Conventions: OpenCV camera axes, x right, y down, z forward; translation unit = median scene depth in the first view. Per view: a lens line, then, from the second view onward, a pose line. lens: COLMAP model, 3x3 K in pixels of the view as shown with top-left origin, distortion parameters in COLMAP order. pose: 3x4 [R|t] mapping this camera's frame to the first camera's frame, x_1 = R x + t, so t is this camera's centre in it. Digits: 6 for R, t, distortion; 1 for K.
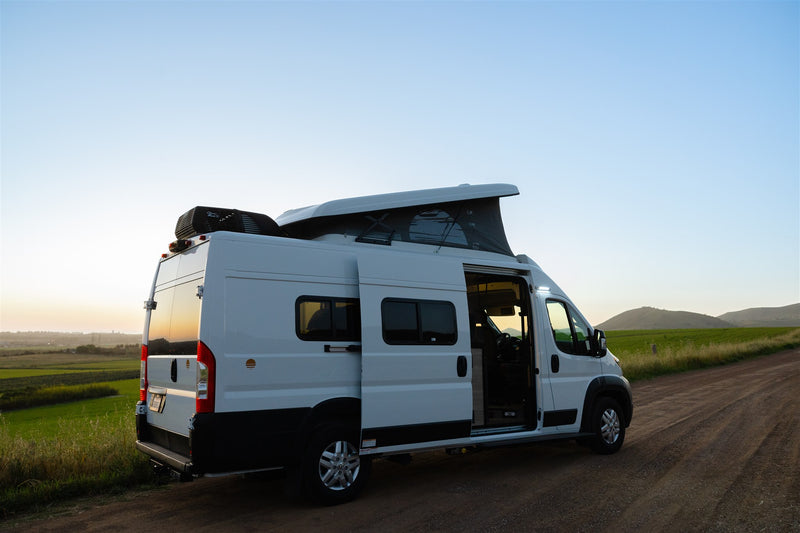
lens RADIAL K [[623.8, 0, 400.0], [0, 623.8, 266.5], [0, 0, 1]] dist [0.001172, 0.003577]
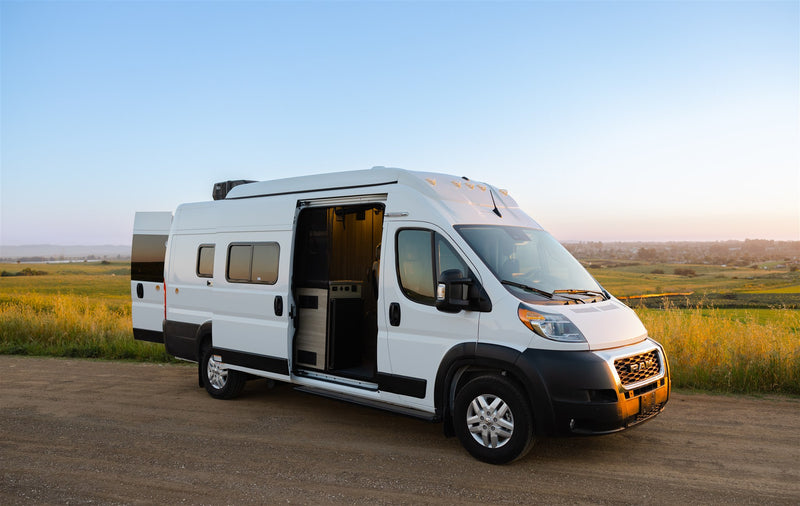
lens RADIAL K [[643.6, 0, 414.6], [0, 643.6, 275.0], [0, 0, 1]] dist [0.009357, 0.003549]
pose [[0.240714, 0.033215, -0.970028, 1.166339], [0.122641, 0.990363, 0.064345, 0.070145], [0.962817, -0.134453, 0.234320, 0.975086]]
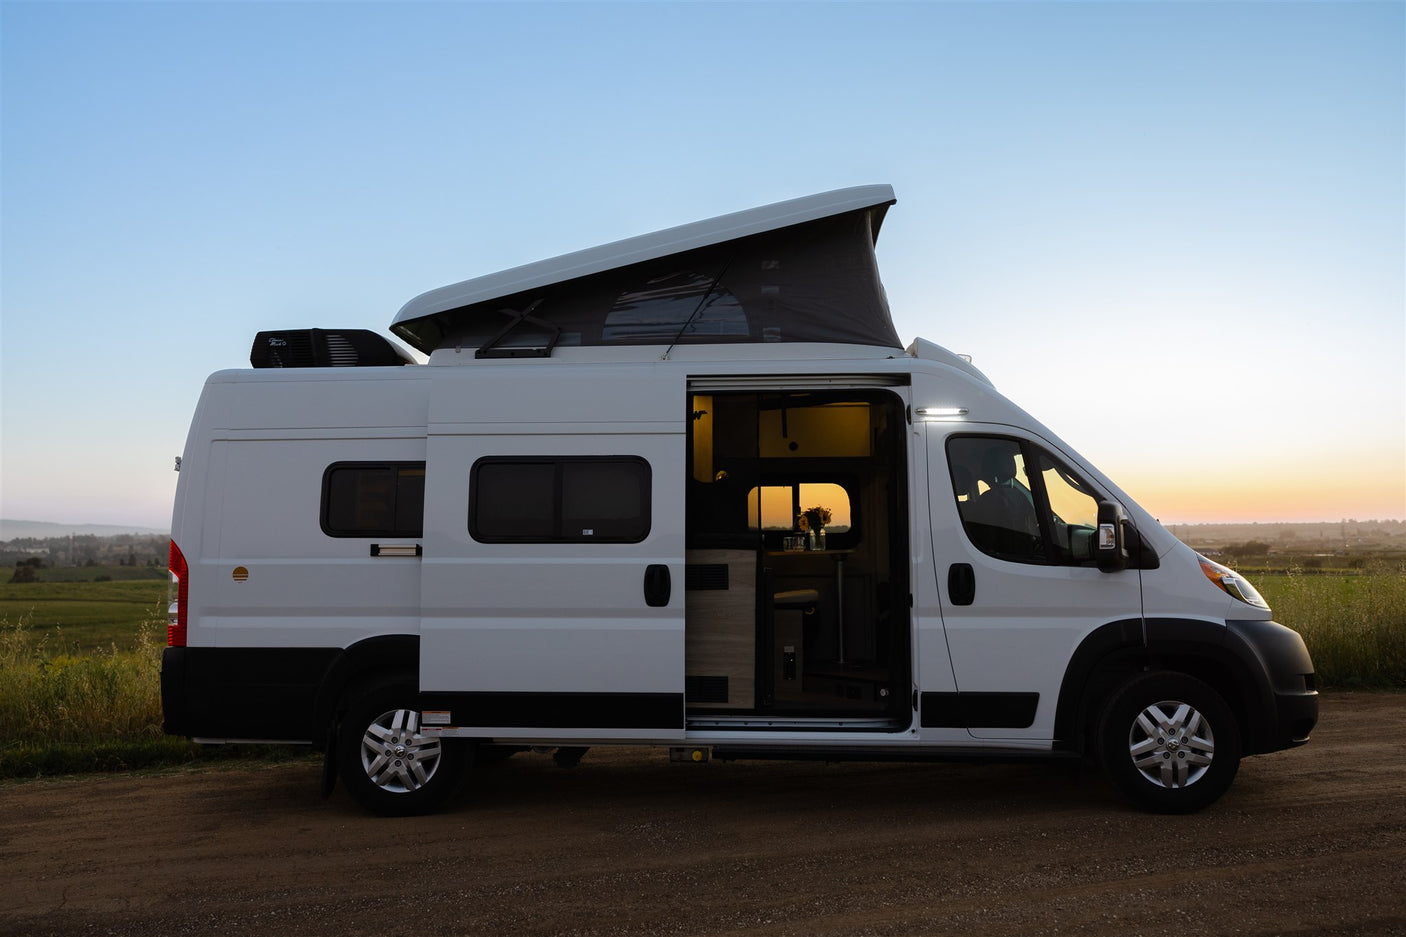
lens RADIAL K [[1132.6, 0, 703.0], [0, 1132.6, 468.5], [0, 0, 1]] dist [0.004359, 0.010675]
pose [[0.773837, -0.050617, -0.631359, 0.699972], [0.083852, 0.996215, 0.022906, 0.050211], [0.627810, -0.070666, 0.775152, 0.333402]]
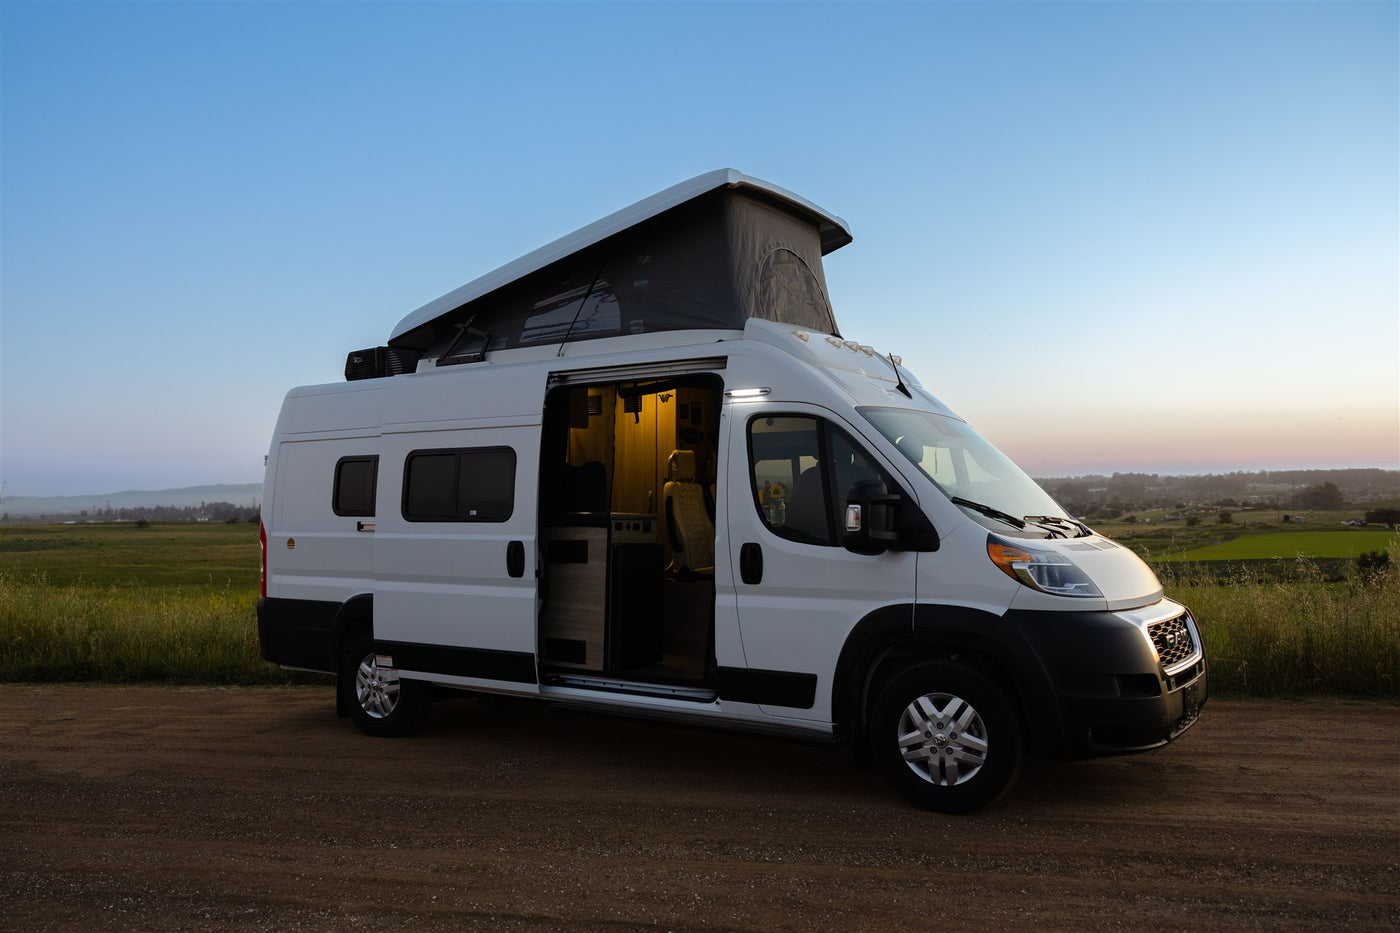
lens RADIAL K [[1127.8, 0, 700.0], [0, 1127.8, 466.5], [0, 0, 1]] dist [0.004359, 0.010675]
pose [[0.355364, -0.033500, -0.934128, 1.123929], [0.129910, 0.991429, 0.013866, 0.083944], [0.925657, -0.126280, 0.356670, 0.799724]]
